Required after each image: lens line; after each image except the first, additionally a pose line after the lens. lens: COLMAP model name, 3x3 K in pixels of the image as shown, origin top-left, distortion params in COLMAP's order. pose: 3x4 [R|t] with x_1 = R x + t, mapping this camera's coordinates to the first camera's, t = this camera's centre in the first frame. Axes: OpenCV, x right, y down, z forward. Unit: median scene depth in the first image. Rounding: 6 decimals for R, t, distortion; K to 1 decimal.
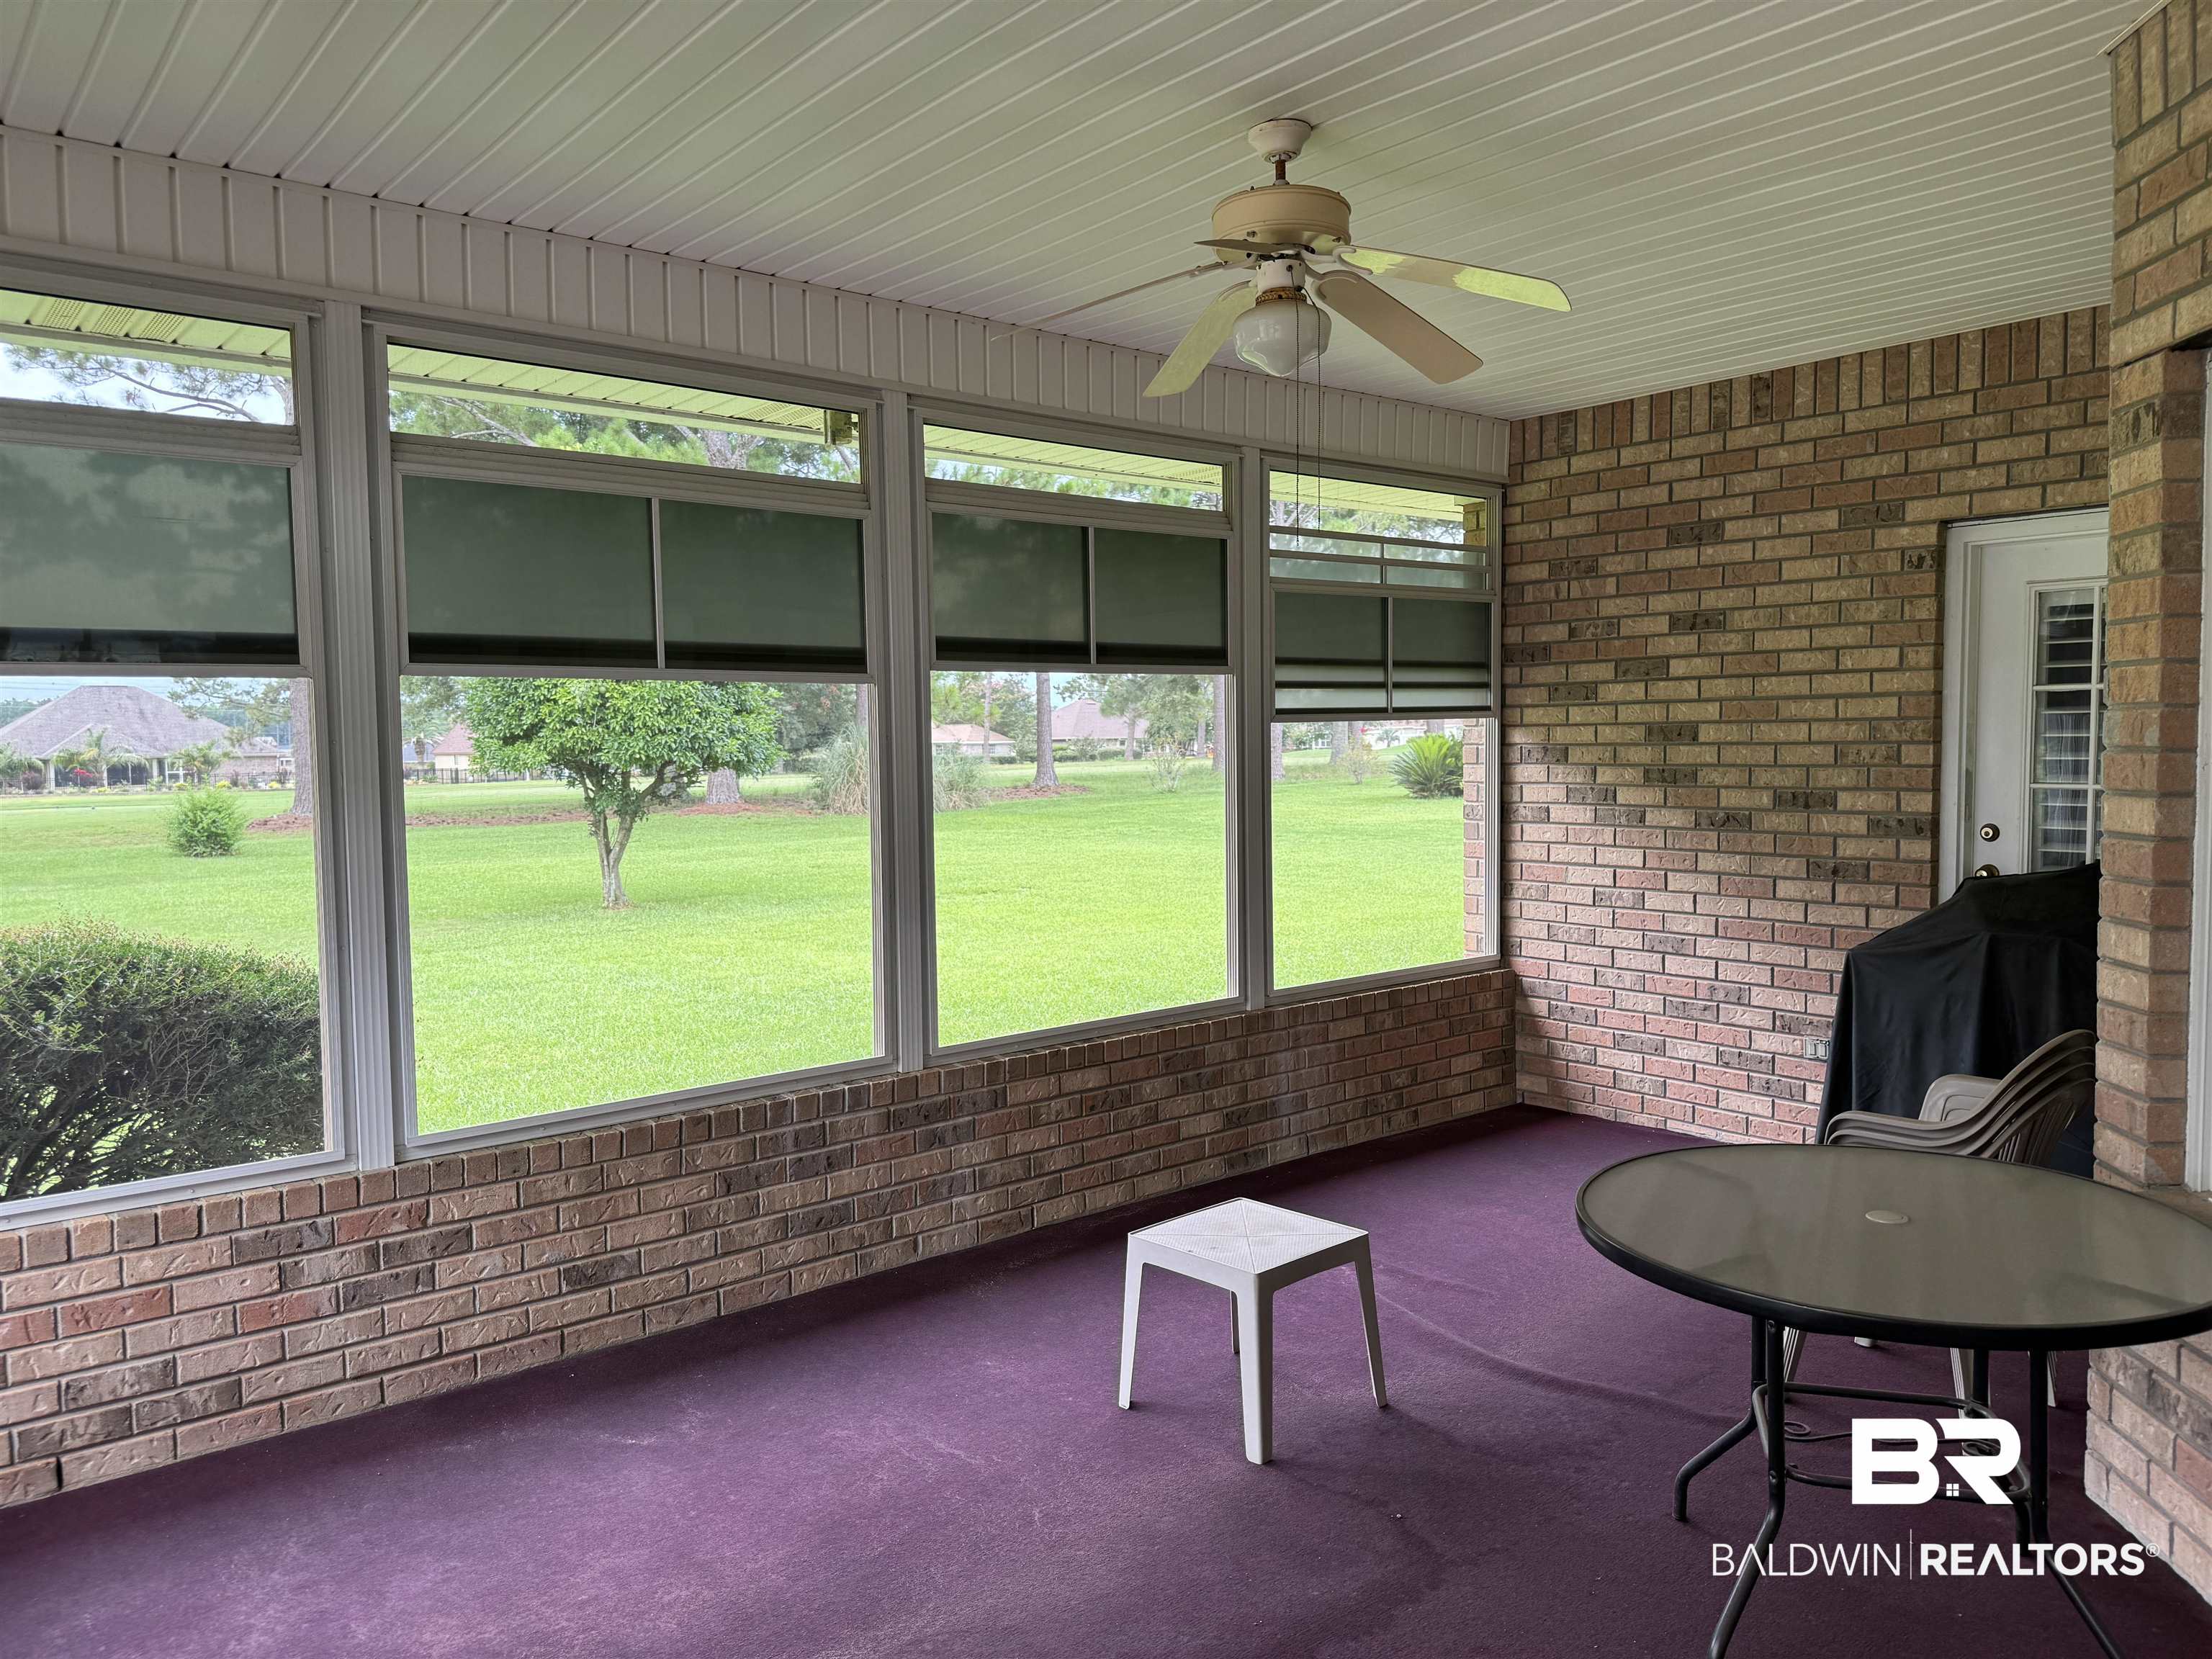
lens RADIAL K [[1553.5, 0, 1106.2], [0, 1553.5, 836.6], [0, 0, 1]] dist [0.093055, -0.110370]
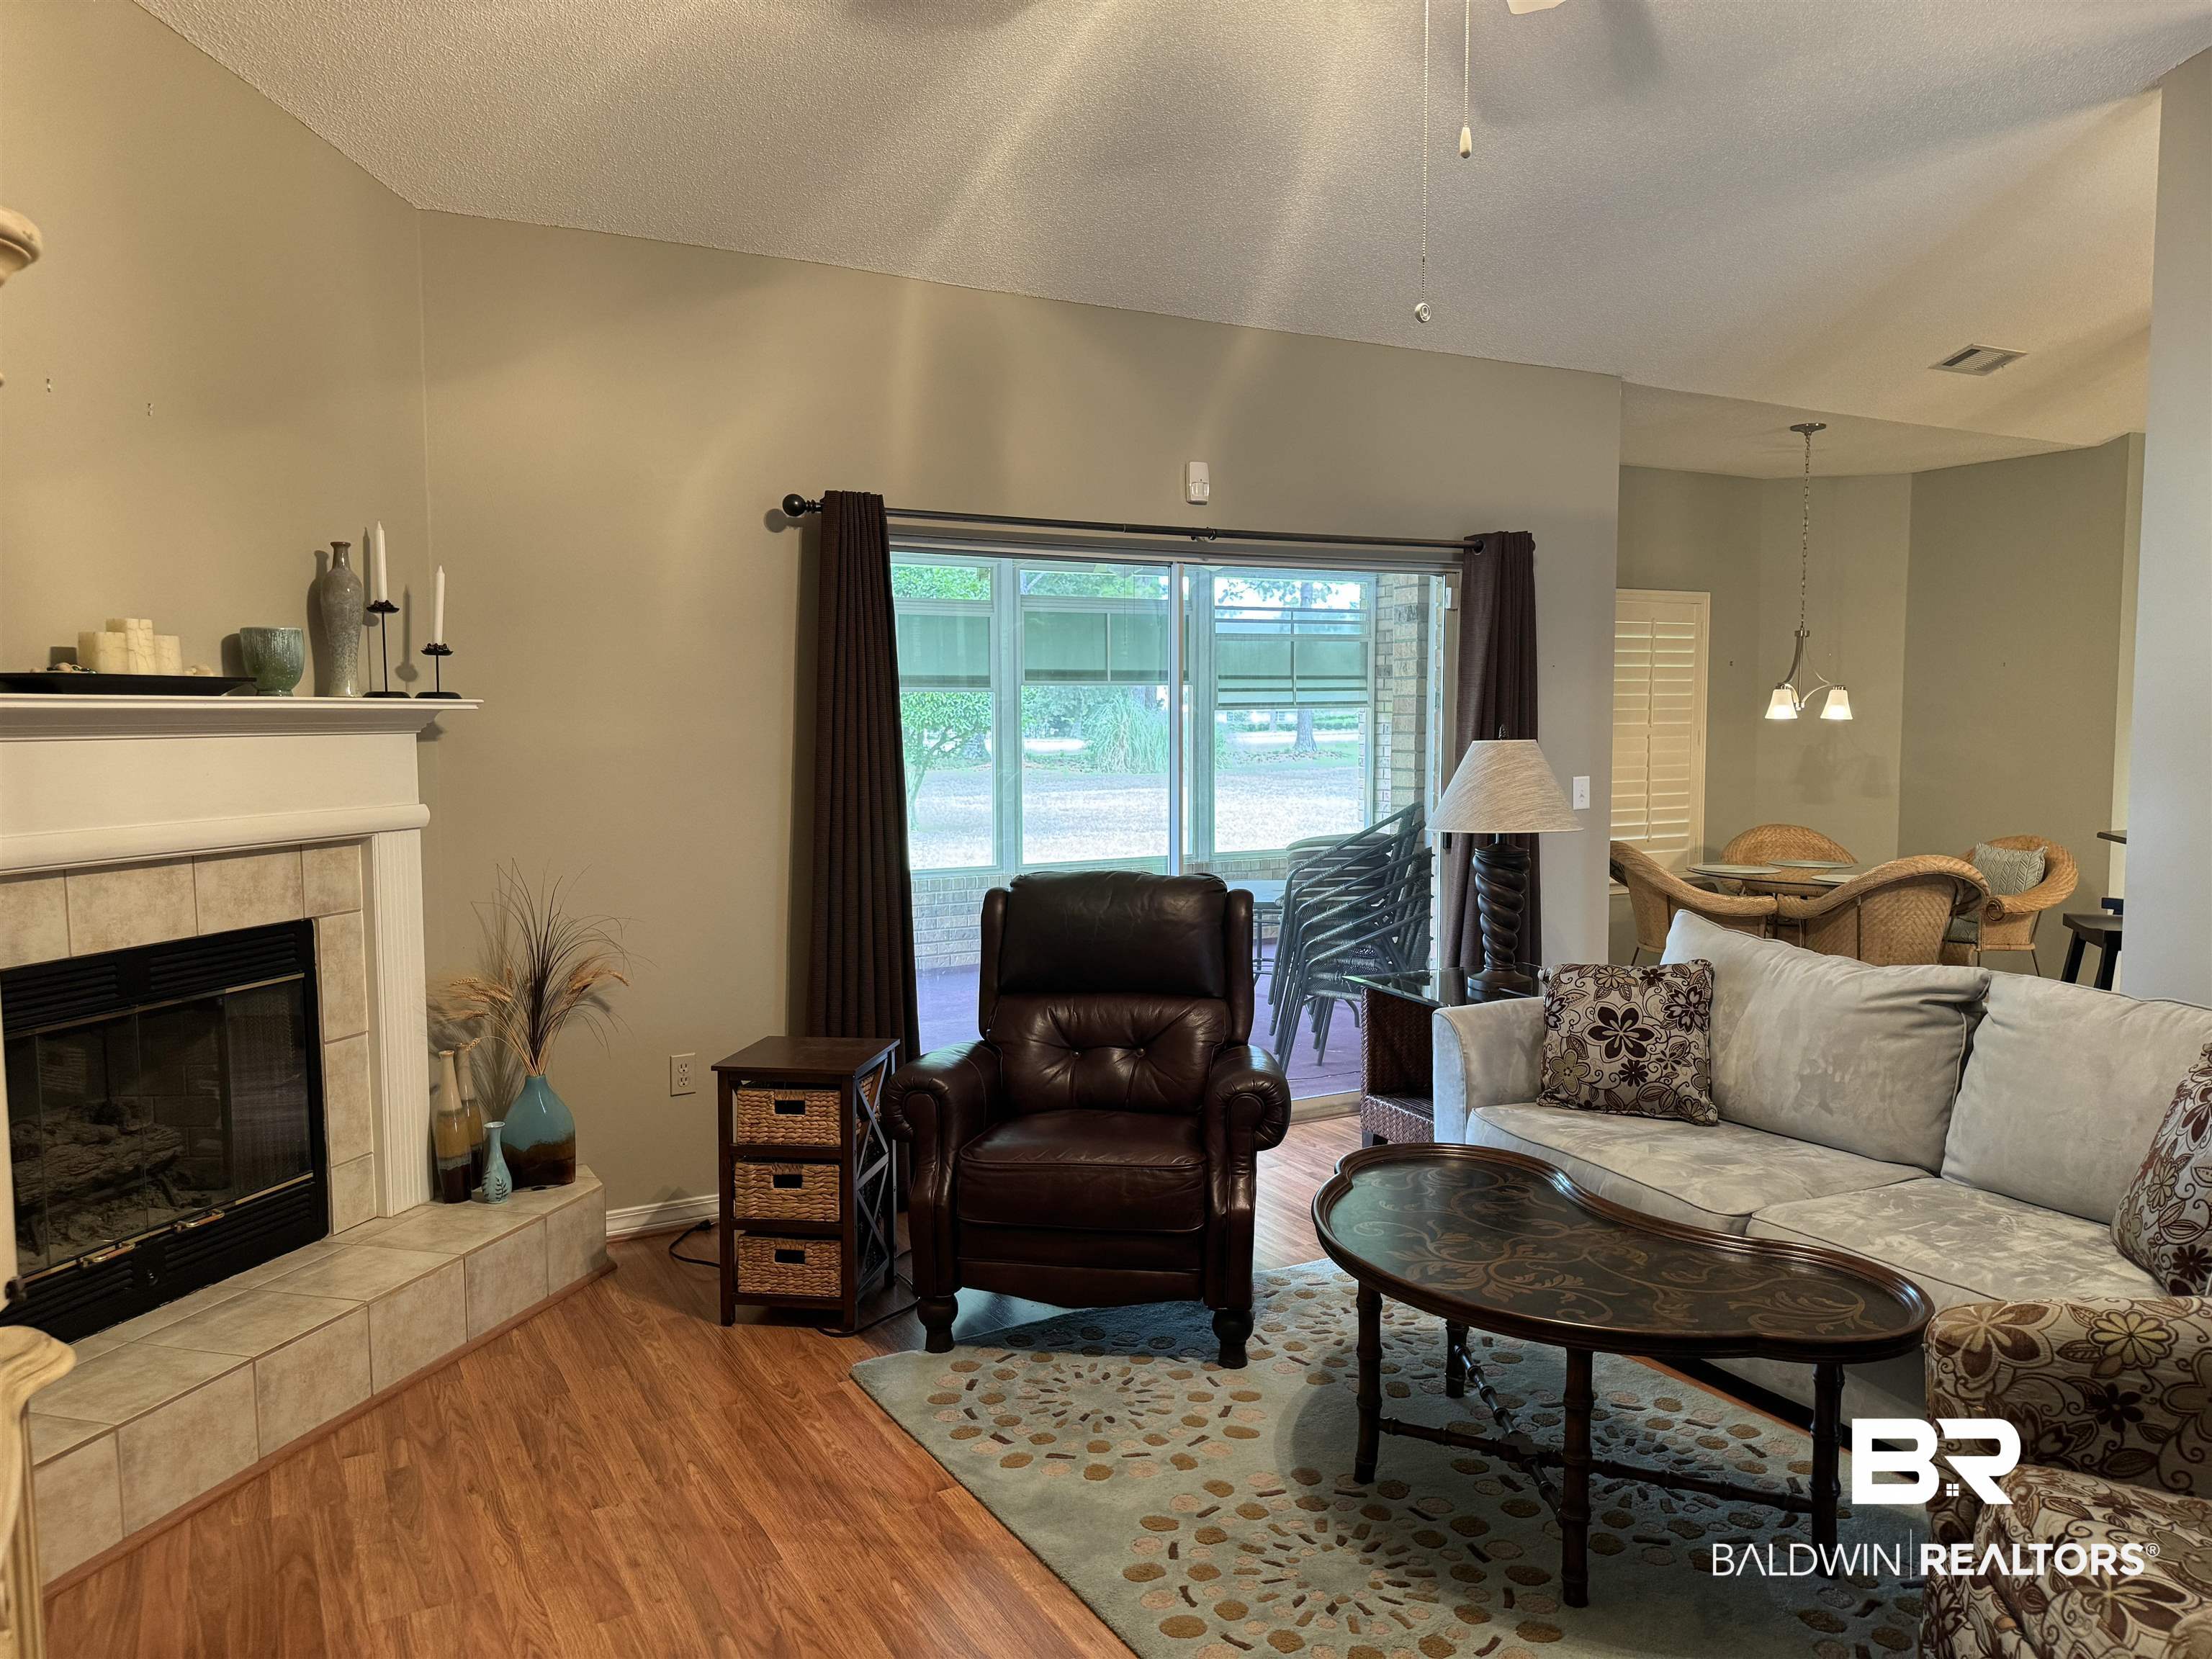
lens RADIAL K [[1553.5, 0, 1106.2], [0, 1553.5, 836.6], [0, 0, 1]] dist [0.093055, -0.110370]
pose [[0.980864, 0.025460, -0.193023, 0.301099], [-0.021274, 0.999492, 0.023731, 0.033295], [0.193529, -0.019170, 0.980907, -0.773698]]
